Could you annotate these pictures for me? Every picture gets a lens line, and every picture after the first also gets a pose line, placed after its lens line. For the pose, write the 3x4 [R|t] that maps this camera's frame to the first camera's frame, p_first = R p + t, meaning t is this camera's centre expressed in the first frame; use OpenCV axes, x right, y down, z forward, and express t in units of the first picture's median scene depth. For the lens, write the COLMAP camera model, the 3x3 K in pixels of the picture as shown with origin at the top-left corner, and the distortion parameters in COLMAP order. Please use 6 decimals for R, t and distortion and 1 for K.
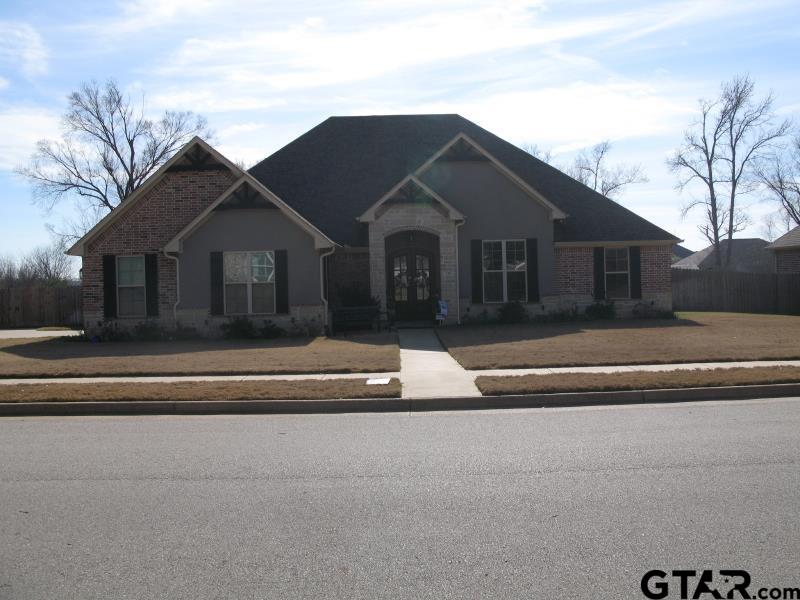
lens RADIAL K [[837.9, 0, 418.5], [0, 837.9, 274.3], [0, 0, 1]] dist [-0.197434, 0.247954]
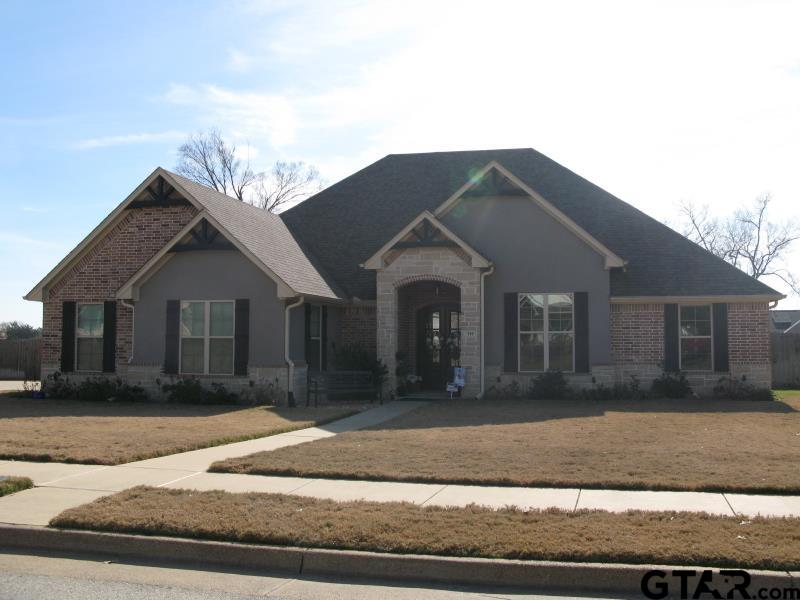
lens RADIAL K [[837.9, 0, 418.5], [0, 837.9, 274.3], [0, 0, 1]] dist [-0.197434, 0.247954]
pose [[0.969235, 0.006260, -0.246058, 0.184274], [-0.025197, 0.996948, -0.073888, 0.002635], [0.244845, 0.077815, 0.966435, 0.203506]]
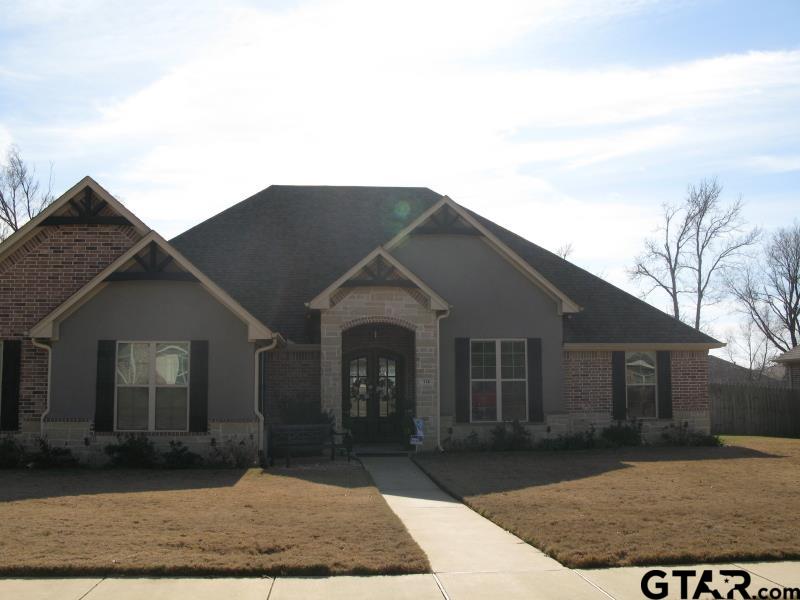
lens RADIAL K [[835.3, 0, 400.0], [0, 835.3, 300.0], [0, 0, 1]] dist [-0.195759, 0.232594]
pose [[0.997502, 0.028646, 0.064562, -0.037498], [-0.021608, 0.994005, -0.107182, 0.006722], [-0.067246, 0.105519, 0.992141, 0.258505]]
